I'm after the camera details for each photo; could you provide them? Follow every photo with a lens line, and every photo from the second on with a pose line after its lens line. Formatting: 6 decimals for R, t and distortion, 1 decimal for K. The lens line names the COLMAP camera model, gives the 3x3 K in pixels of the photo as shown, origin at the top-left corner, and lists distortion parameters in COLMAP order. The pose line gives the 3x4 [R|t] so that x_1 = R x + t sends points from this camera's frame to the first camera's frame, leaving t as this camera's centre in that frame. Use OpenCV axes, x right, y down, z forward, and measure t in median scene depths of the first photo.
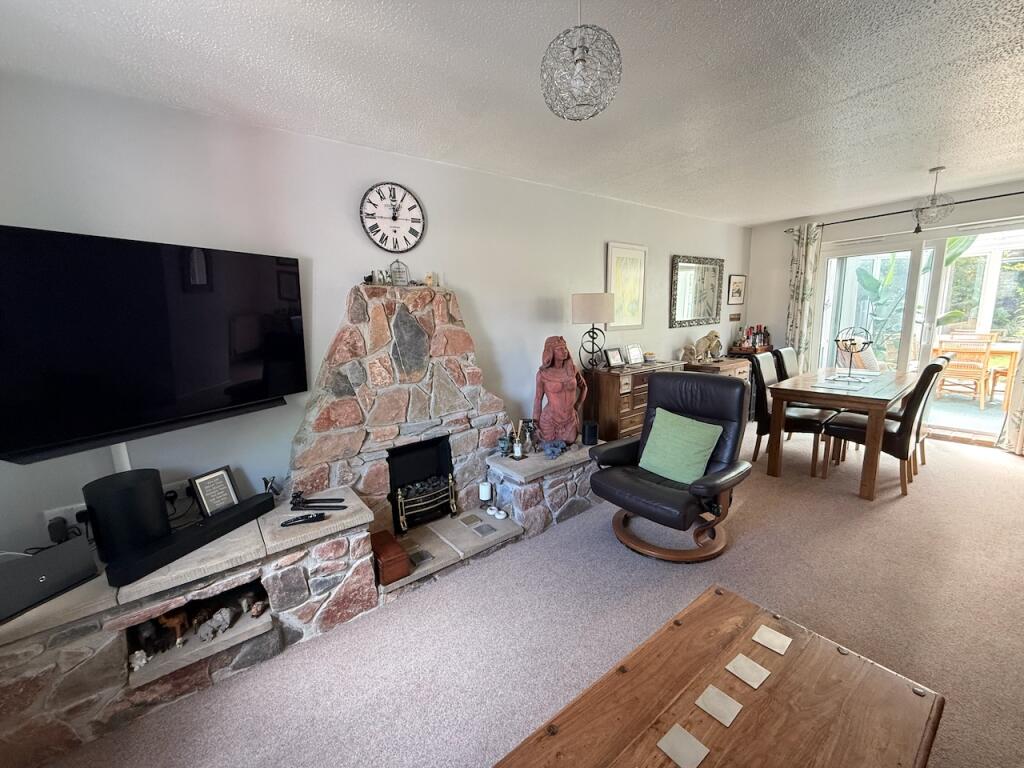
lens RADIAL K [[413.5, 0, 509.5], [0, 413.5, 381.9], [0, 0, 1]] dist [0.007416, -0.000788]
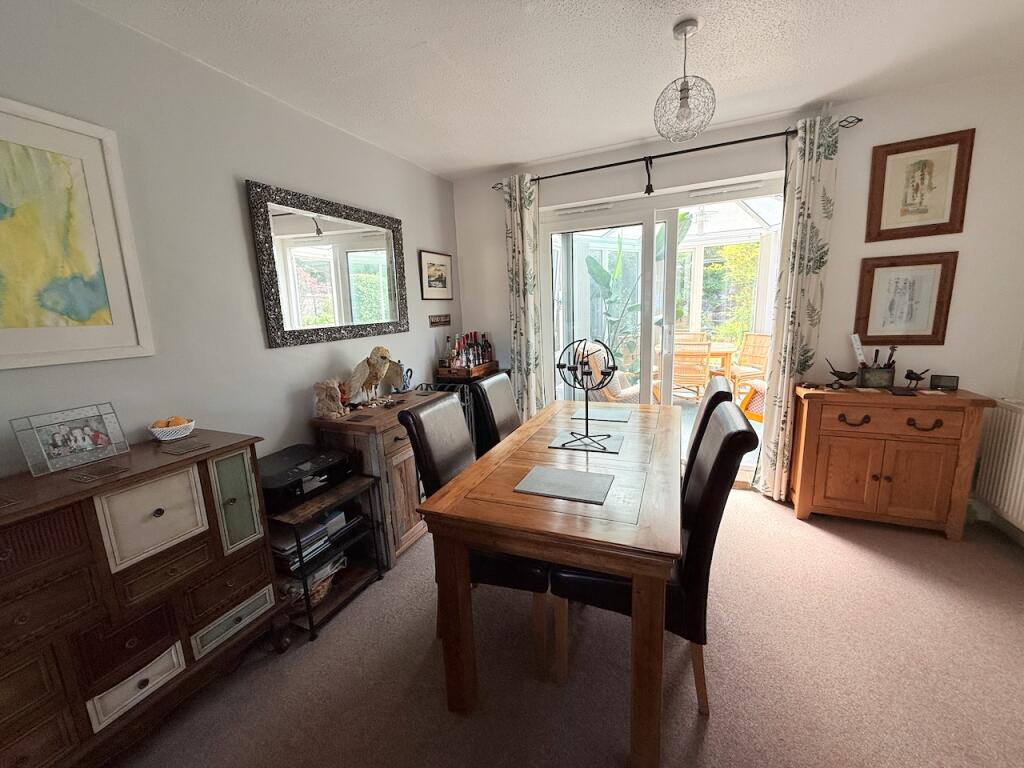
lens RADIAL K [[413.5, 0, 519.8], [0, 413.5, 382.1], [0, 0, 1]] dist [0.007416, -0.000788]
pose [[0.870740, -0.090663, 0.483314, 0.501475], [0.093766, 0.995435, 0.017801, -0.093574], [-0.482722, 0.029819, 0.875266, 0.587692]]
